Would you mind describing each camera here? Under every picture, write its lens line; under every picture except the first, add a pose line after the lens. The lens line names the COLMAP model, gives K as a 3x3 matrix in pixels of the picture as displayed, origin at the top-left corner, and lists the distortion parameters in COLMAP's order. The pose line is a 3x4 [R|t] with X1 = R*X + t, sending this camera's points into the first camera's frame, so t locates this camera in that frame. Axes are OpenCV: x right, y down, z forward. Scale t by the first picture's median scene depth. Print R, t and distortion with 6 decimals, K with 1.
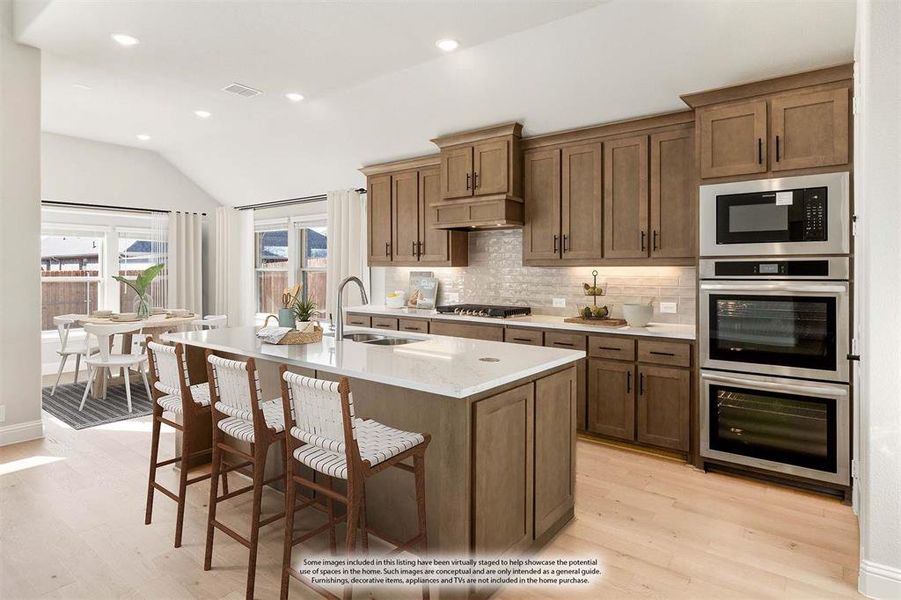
lens RADIAL K [[500.4, 0, 445.6], [0, 500.4, 269.8], [0, 0, 1]] dist [0.004004, 0.000617]
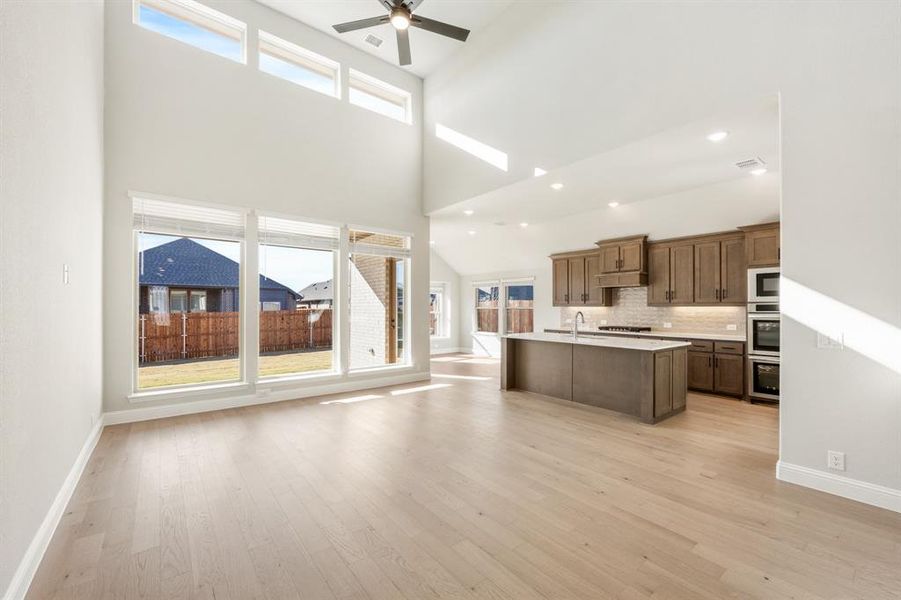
lens RADIAL K [[367.2, 0, 451.0], [0, 367.2, 305.1], [0, 0, 1]] dist [-0.002305, -0.000162]
pose [[0.970407, -0.001020, -0.241473, -0.292957], [-0.000958, 0.999967, -0.008073, 0.000278], [0.241474, 0.008065, 0.970374, -0.701754]]
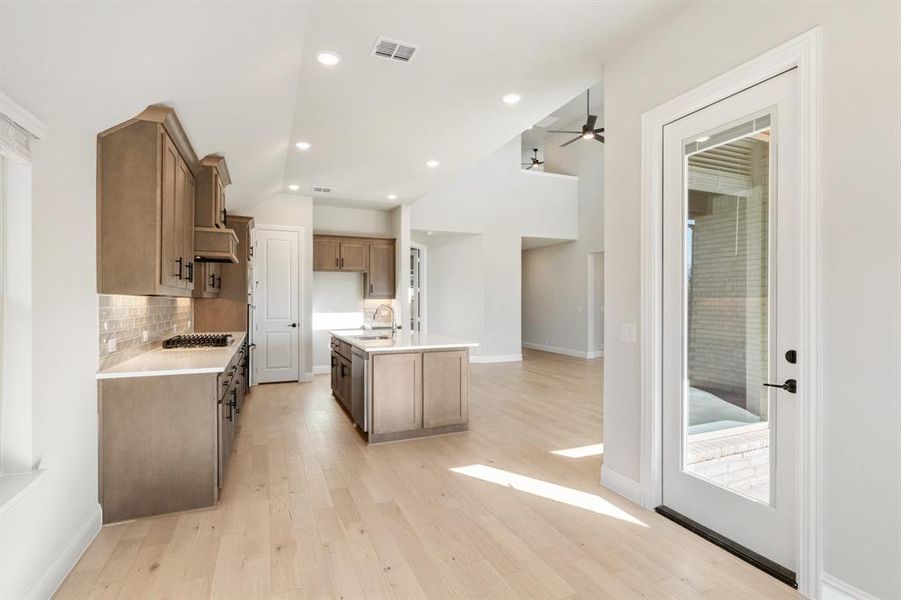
lens RADIAL K [[429.8, 0, 450.5], [0, 429.8, 300.0], [0, 0, 1]] dist [0.000479, 0.000295]
pose [[-0.874793, -0.002309, 0.484491, -0.969598], [-0.002908, 0.999996, -0.000485, -0.000432], [-0.484488, -0.001834, -0.874796, 1.870970]]
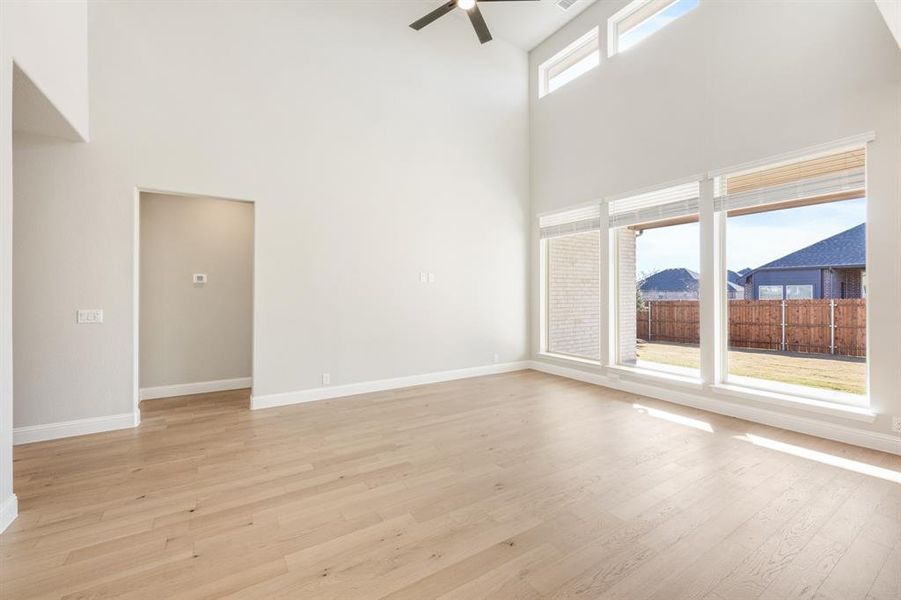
lens RADIAL K [[379.0, 0, 460.5], [0, 379.0, 292.1], [0, 0, 1]] dist [0.001235, 0.000113]
pose [[-0.319735, -0.004150, -0.947498, 0.205452], [0.002844, 0.999982, -0.005339, 0.003802], [0.947503, -0.004402, -0.319718, 0.343452]]
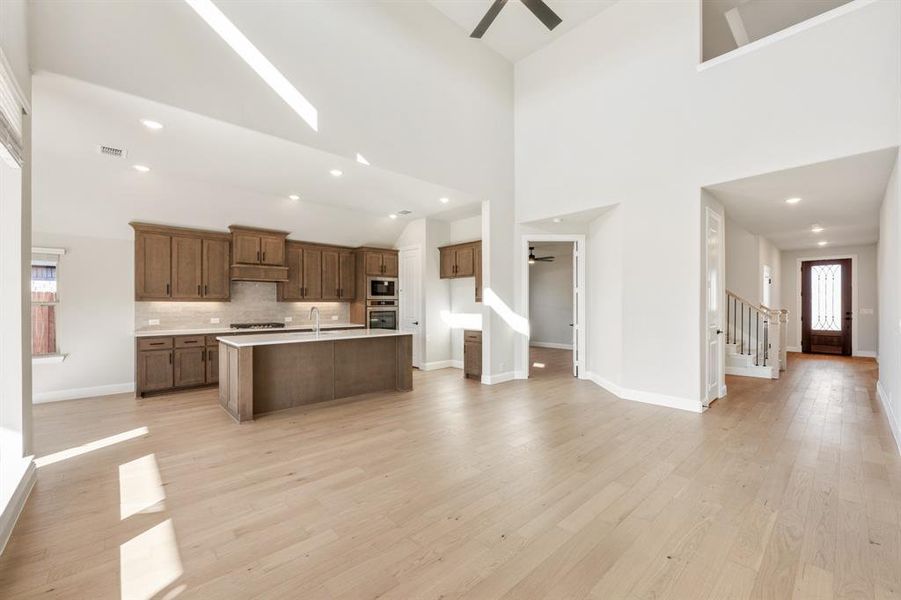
lens RADIAL K [[367.2, 0, 451.0], [0, 367.2, 305.1], [0, 0, 1]] dist [-0.002305, -0.000162]
pose [[0.170675, -0.005261, 0.985313, -1.401915], [0.000615, 0.999986, 0.005233, -0.001437], [-0.985327, -0.000288, 0.170676, 0.081617]]
